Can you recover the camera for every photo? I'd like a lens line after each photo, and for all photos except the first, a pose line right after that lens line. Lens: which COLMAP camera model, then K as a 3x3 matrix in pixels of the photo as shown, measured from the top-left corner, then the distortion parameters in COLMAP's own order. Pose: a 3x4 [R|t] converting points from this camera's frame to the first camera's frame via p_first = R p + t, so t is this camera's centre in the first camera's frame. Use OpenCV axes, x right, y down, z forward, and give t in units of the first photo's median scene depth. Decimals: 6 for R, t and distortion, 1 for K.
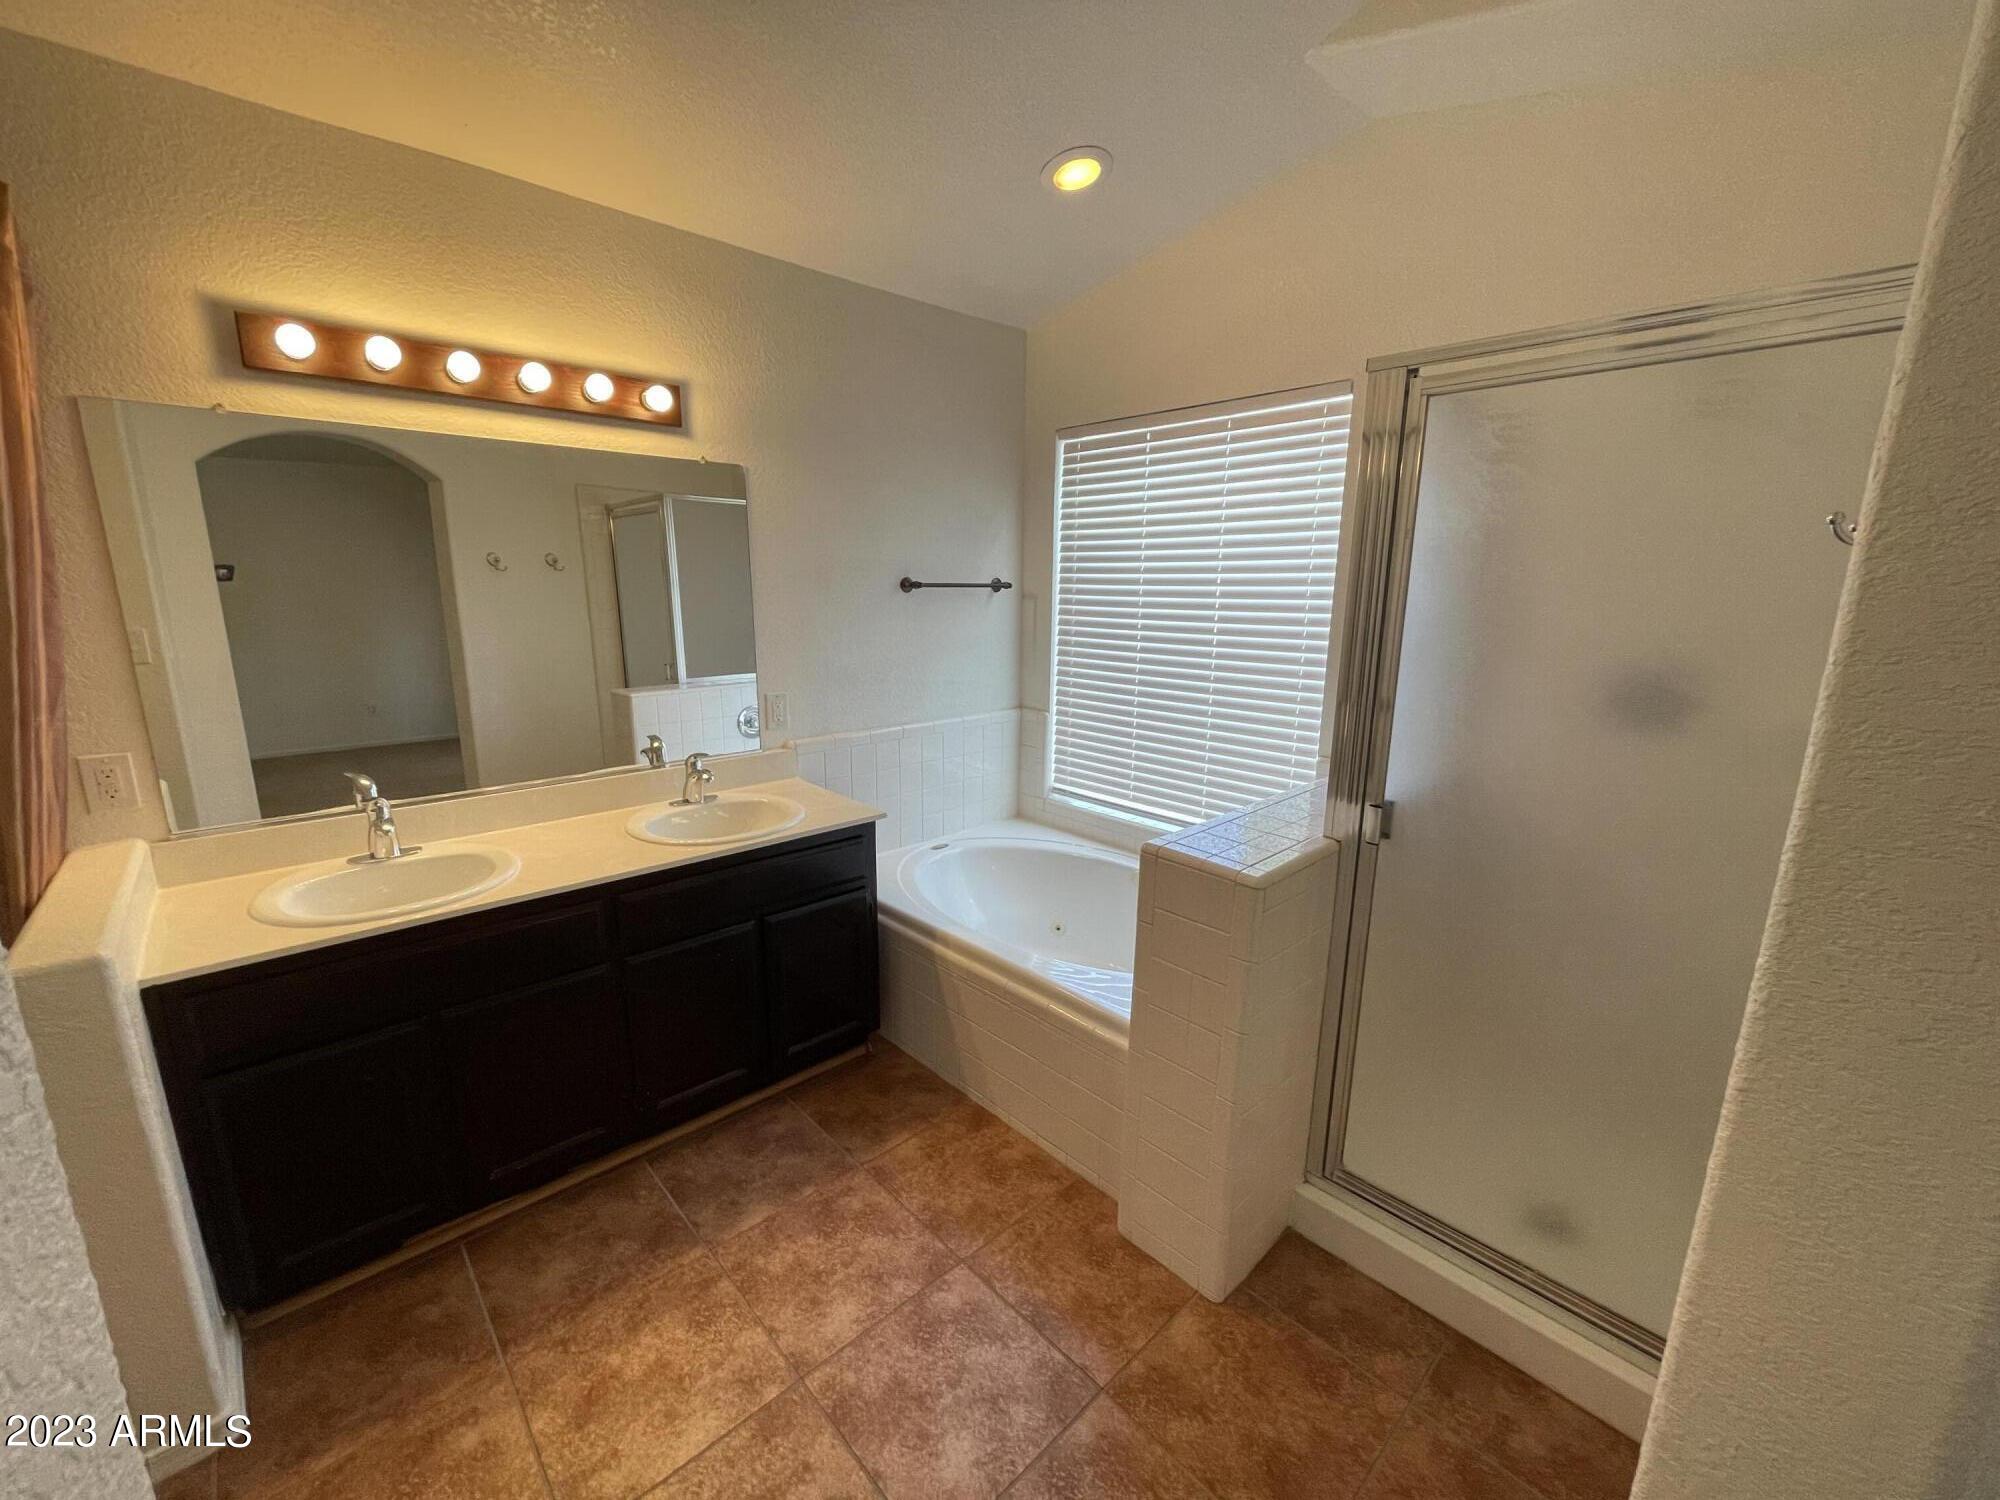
lens RADIAL K [[805.8, 0, 1004.2], [0, 805.8, 756.1], [0, 0, 1]] dist [-0.004748, 0.000532]
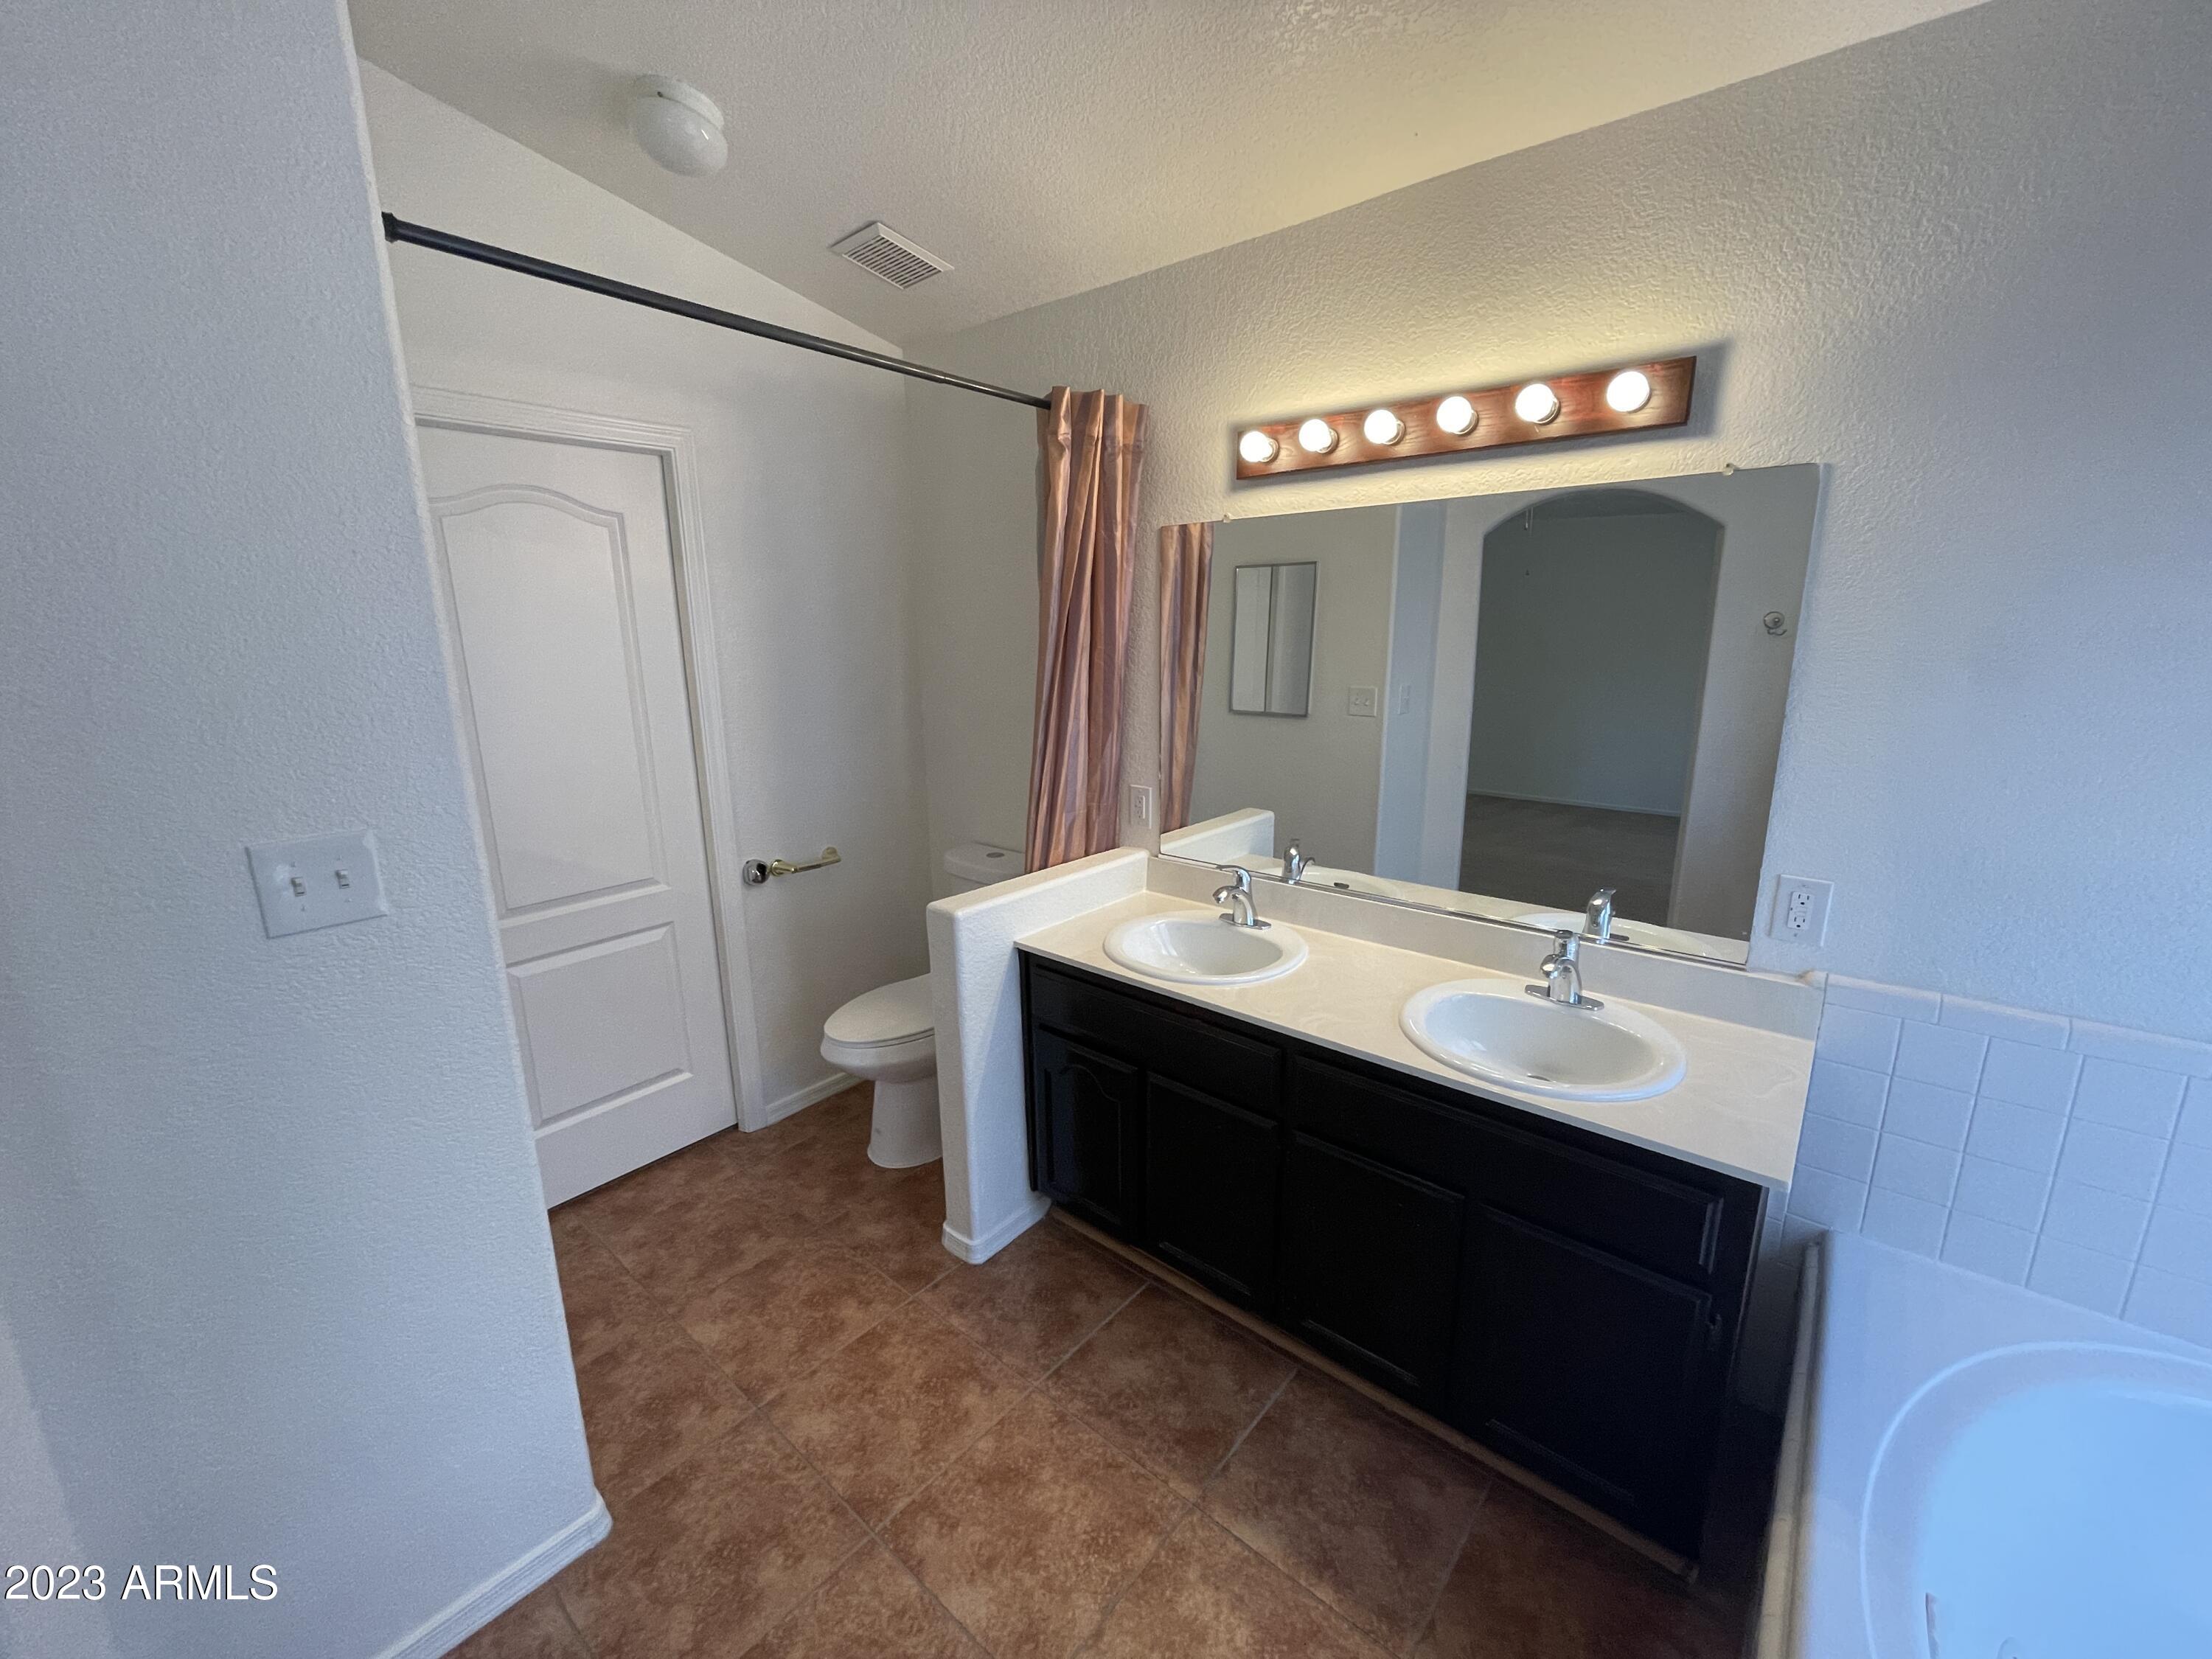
lens RADIAL K [[891.2, 0, 1109.1], [0, 891.2, 826.8], [0, 0, 1]] dist [-0.004748, 0.000532]
pose [[0.113283, 0.206617, -0.971842, 0.331678], [-0.204143, 0.962109, 0.180752, -0.172984], [0.972364, 0.177919, 0.151170, 0.626101]]
